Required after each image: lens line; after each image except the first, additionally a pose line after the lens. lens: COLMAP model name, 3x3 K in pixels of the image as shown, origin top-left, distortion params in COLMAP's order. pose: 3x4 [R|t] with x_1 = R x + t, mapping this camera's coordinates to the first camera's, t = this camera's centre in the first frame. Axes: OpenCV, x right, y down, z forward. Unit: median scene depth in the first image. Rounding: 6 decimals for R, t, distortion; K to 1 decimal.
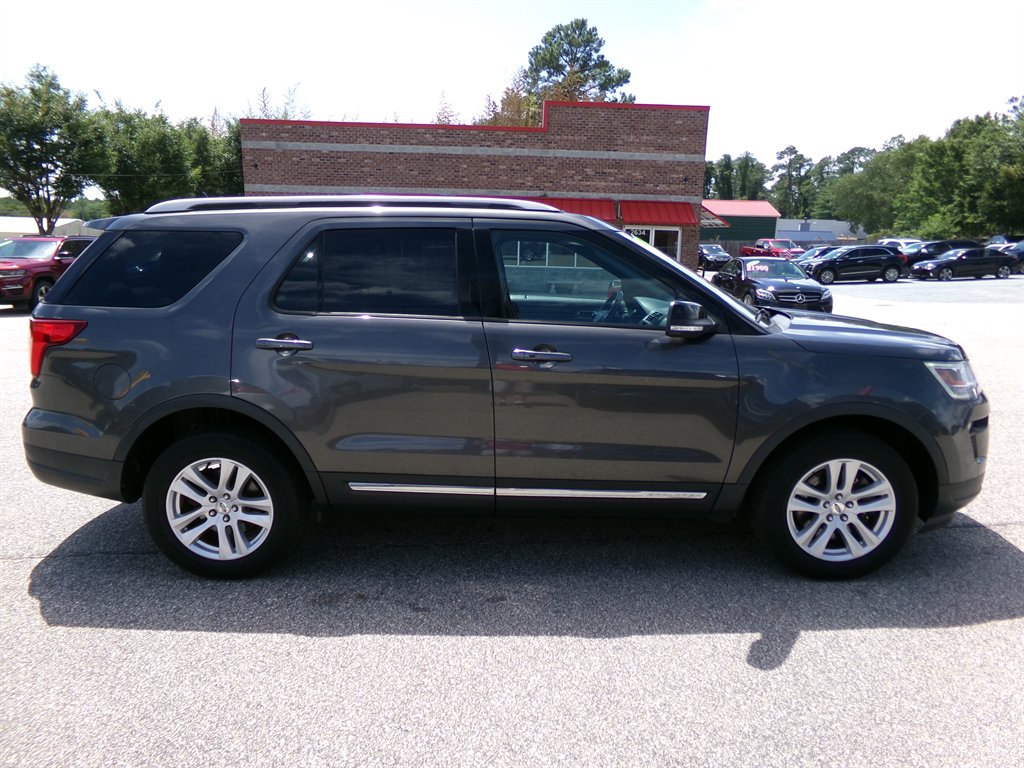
lens RADIAL K [[735.4, 0, 521.4], [0, 735.4, 389.7], [0, 0, 1]] dist [-0.000495, -0.004194]
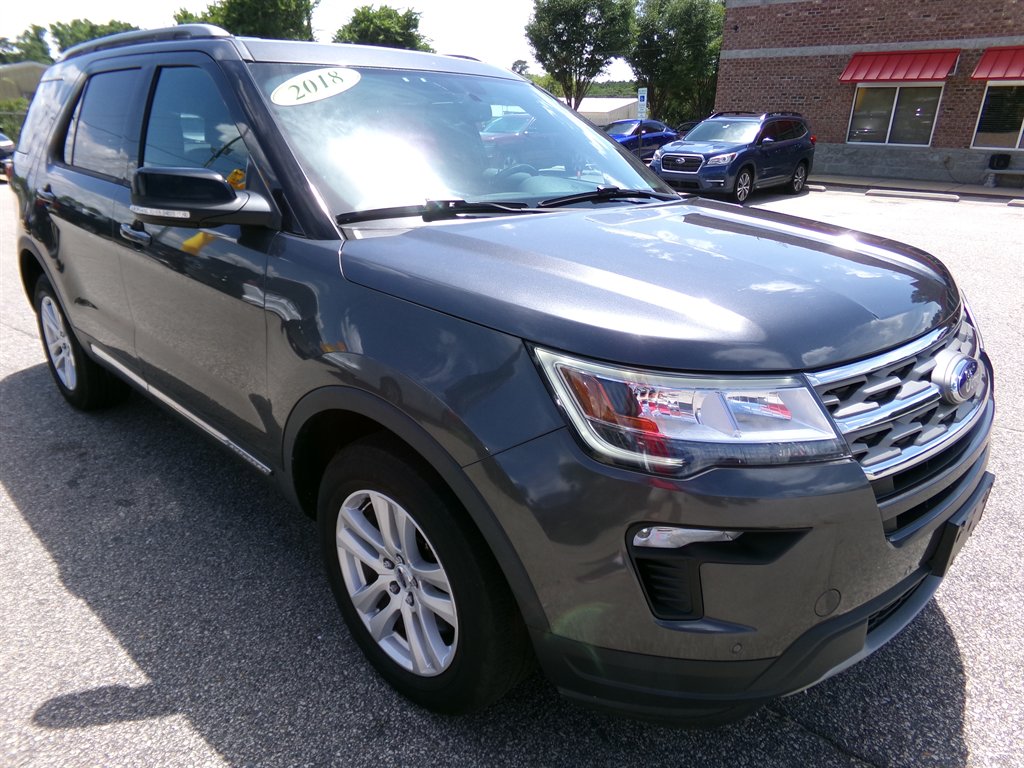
lens RADIAL K [[735.4, 0, 521.4], [0, 735.4, 389.7], [0, 0, 1]] dist [-0.000495, -0.004194]
pose [[0.690679, 0.240428, -0.682025, 0.943388], [-0.137083, 0.969544, 0.202962, -0.099756], [0.710050, -0.046687, 0.702602, 0.793681]]
